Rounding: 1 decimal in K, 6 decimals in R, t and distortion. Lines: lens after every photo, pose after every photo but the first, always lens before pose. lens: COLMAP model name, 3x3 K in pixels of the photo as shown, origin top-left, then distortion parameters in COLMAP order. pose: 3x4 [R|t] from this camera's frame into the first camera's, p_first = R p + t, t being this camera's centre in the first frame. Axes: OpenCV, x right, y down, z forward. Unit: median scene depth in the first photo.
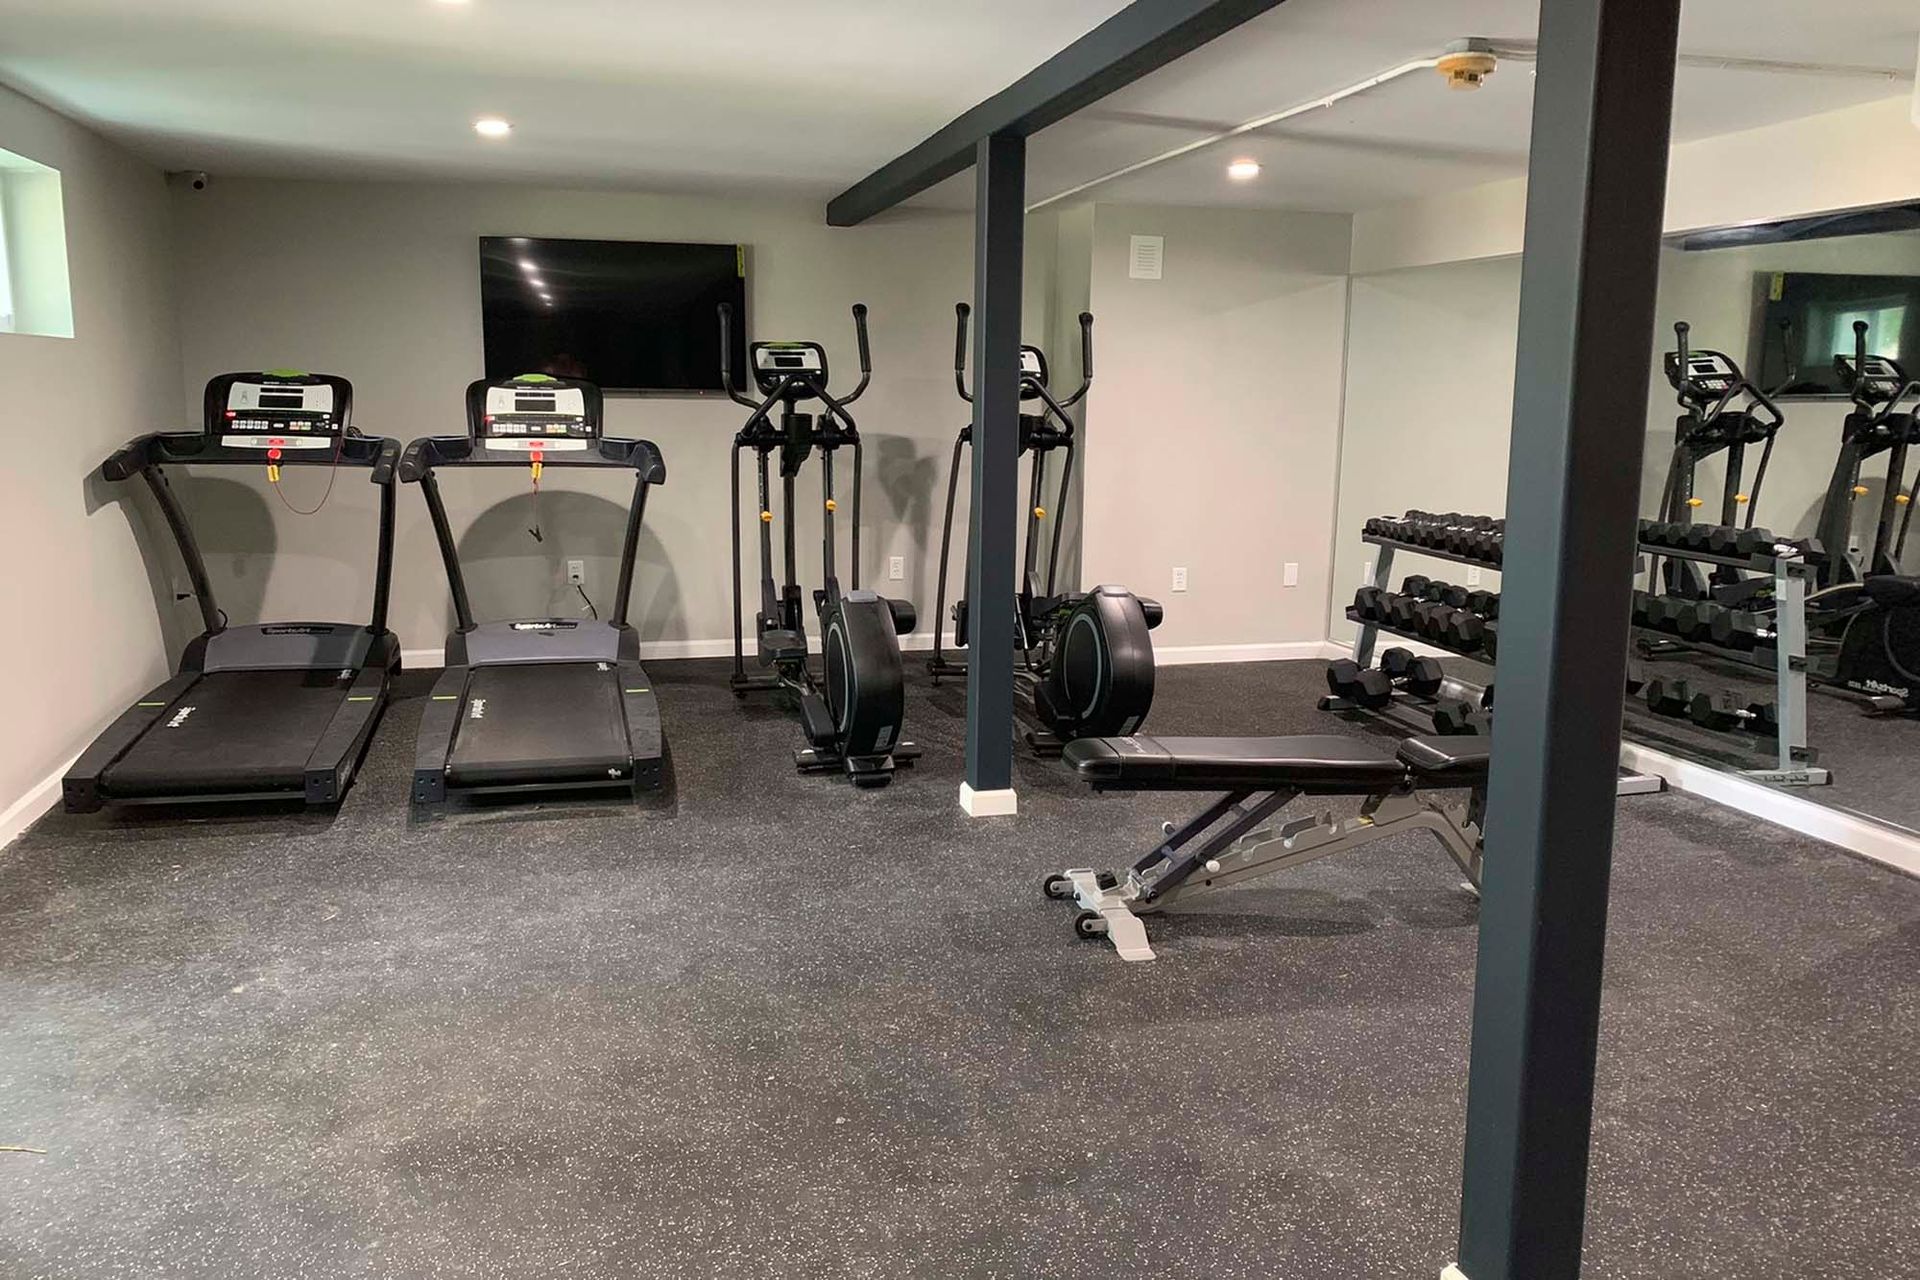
lens RADIAL K [[1534.6, 0, 960.0], [0, 1534.6, 640.0], [0, 0, 1]] dist [-0.004130, -0.001678]
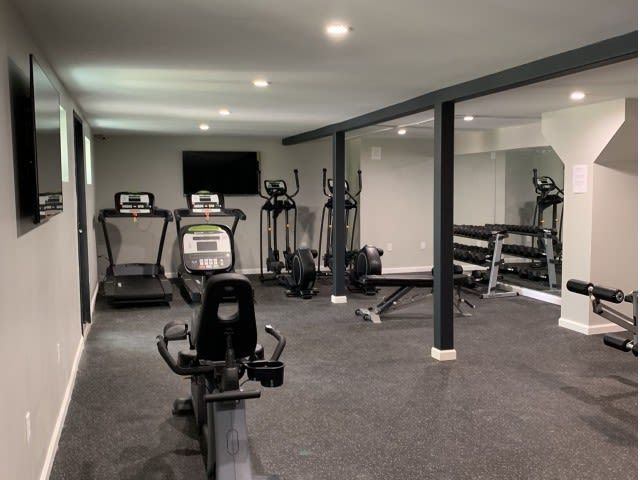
lens RADIAL K [[674.2, 0, 320.0], [0, 674.2, 240.0], [0, 0, 1]] dist [-0.057404, 0.002899]
pose [[0.999404, -0.021138, 0.027298, -0.056870], [0.023398, 0.996078, -0.085324, 0.078779], [-0.025387, 0.085912, 0.995979, -0.544702]]
